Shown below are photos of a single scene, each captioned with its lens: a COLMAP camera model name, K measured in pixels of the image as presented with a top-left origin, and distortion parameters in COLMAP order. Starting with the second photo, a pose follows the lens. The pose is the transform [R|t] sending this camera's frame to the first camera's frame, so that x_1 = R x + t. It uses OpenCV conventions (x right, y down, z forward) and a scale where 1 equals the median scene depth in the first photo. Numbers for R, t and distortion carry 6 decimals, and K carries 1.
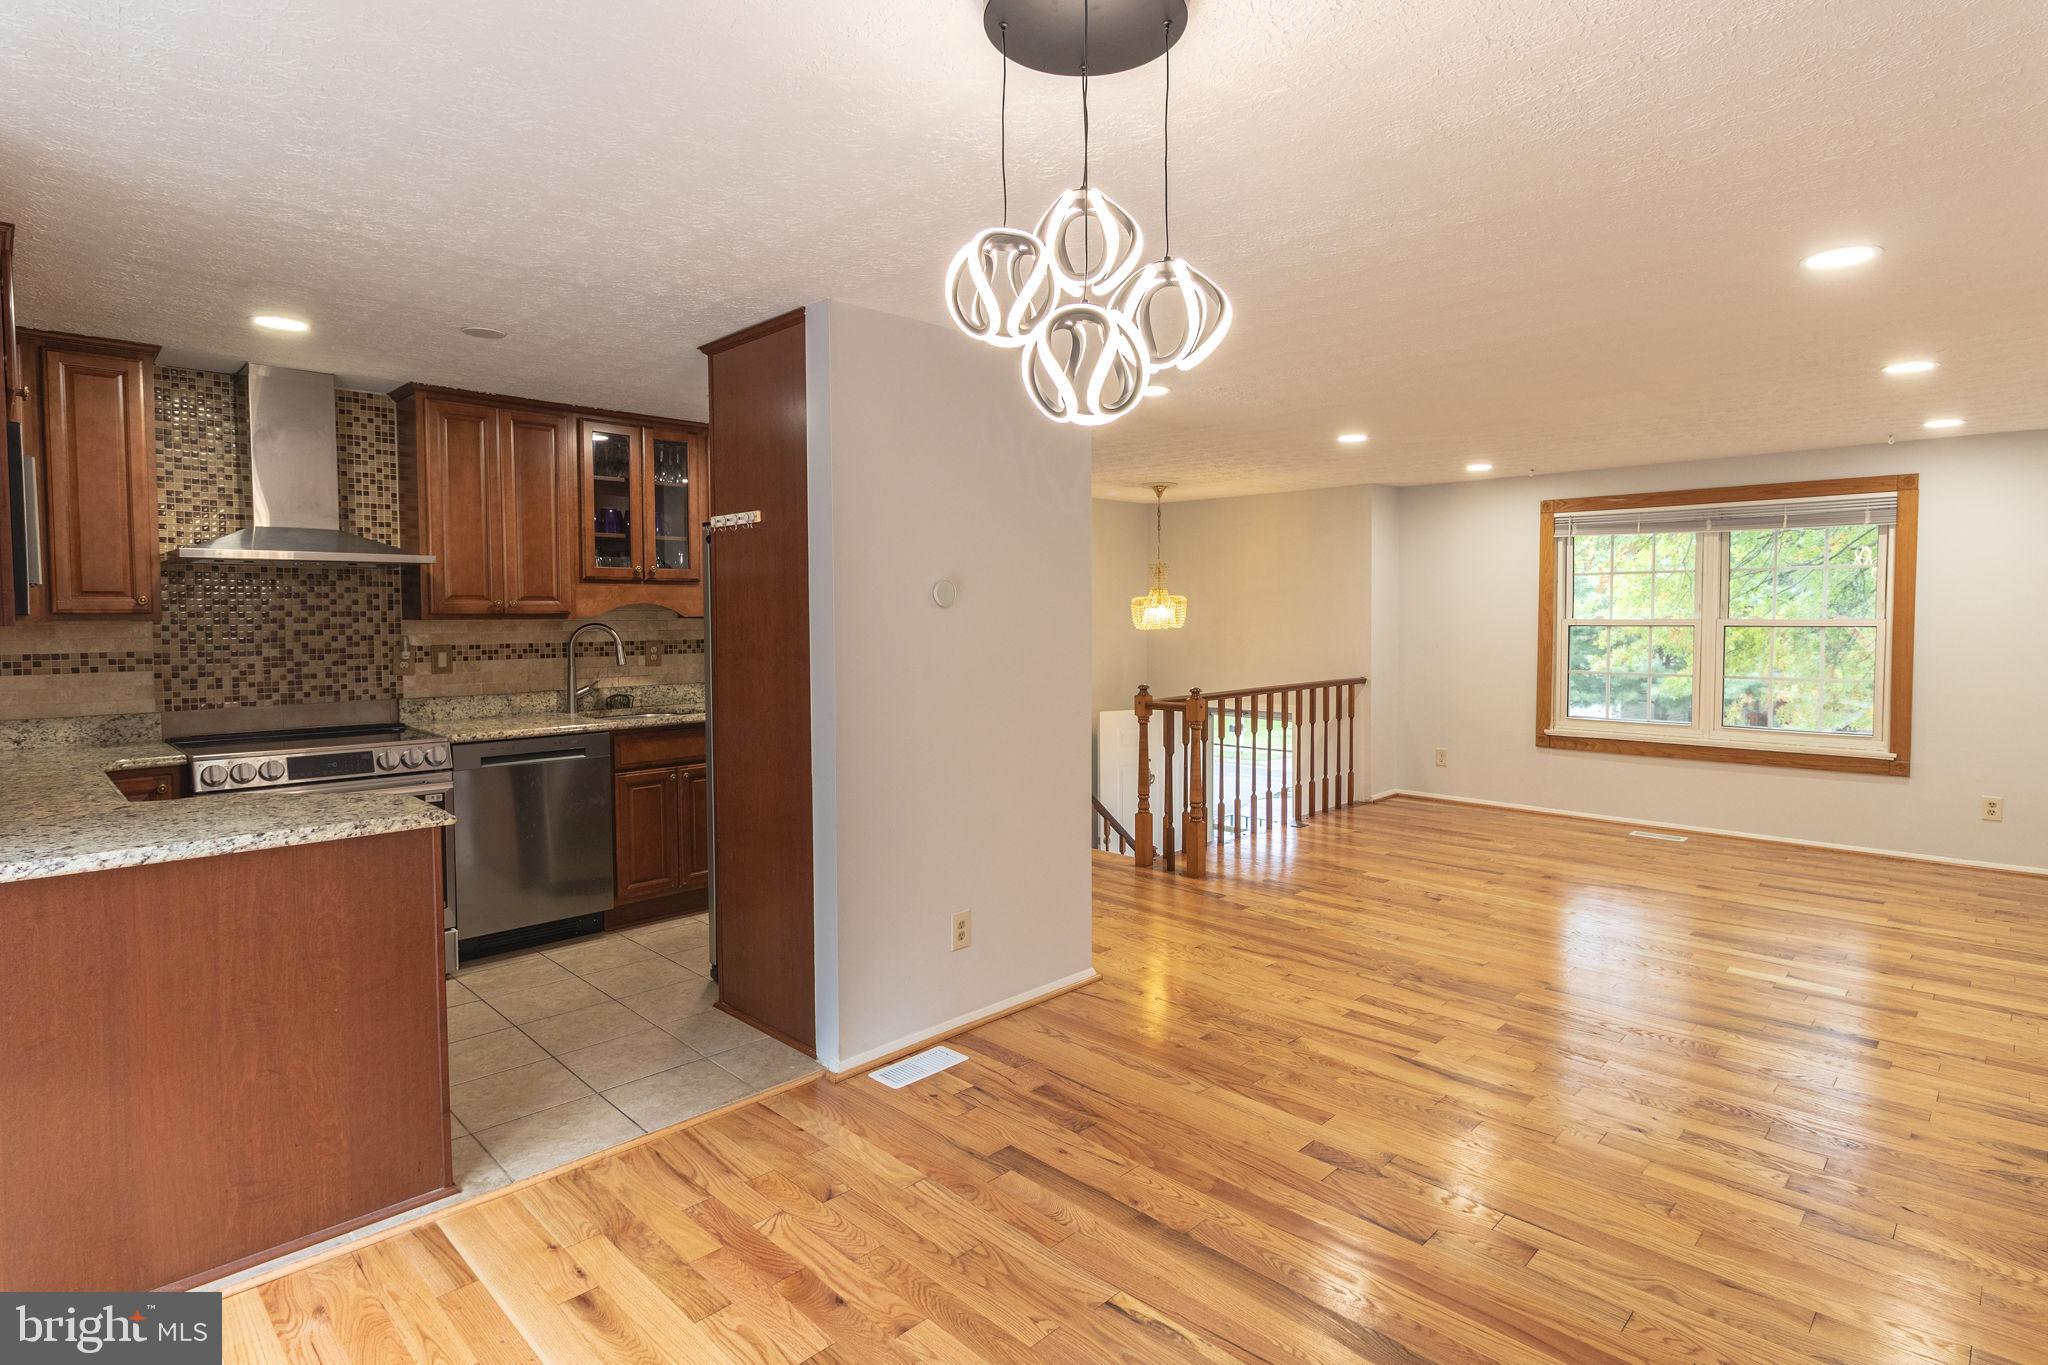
lens RADIAL K [[1009.6, 0, 1019.5], [0, 1009.6, 673.4], [0, 0, 1]] dist [-0.004548, -0.009615]
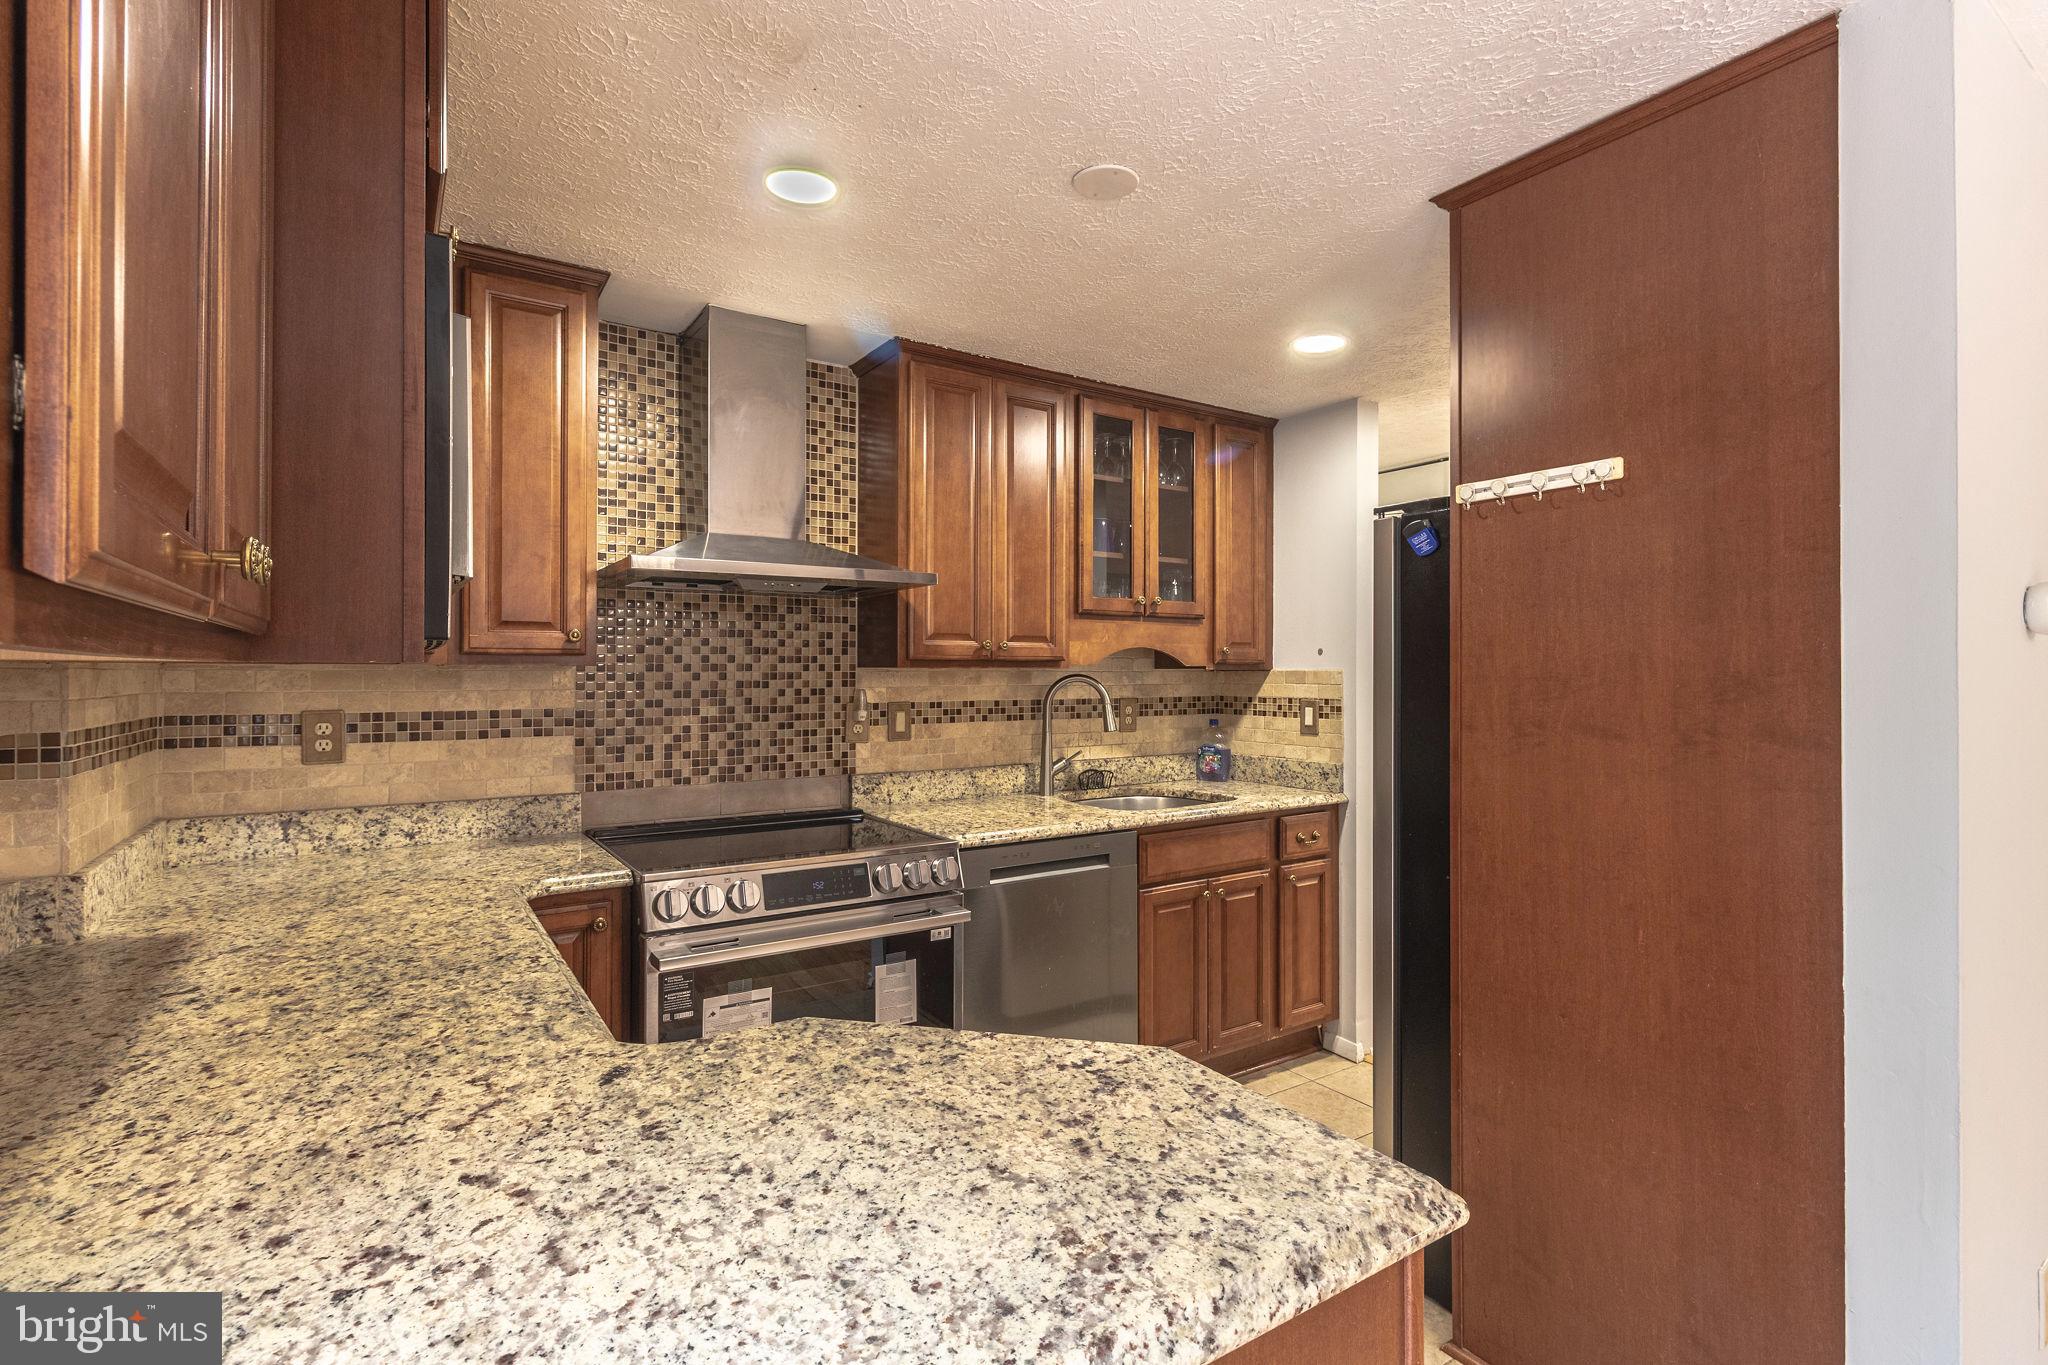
lens RADIAL K [[942.8, 0, 998.7], [0, 942.8, 681.9], [0, 0, 1]] dist [-0.017848, -0.000447]
pose [[0.974559, 0.003787, -0.224101, -0.376768], [-0.014620, 0.998802, -0.046702, -0.012681], [0.223656, 0.048790, 0.973446, 0.368255]]
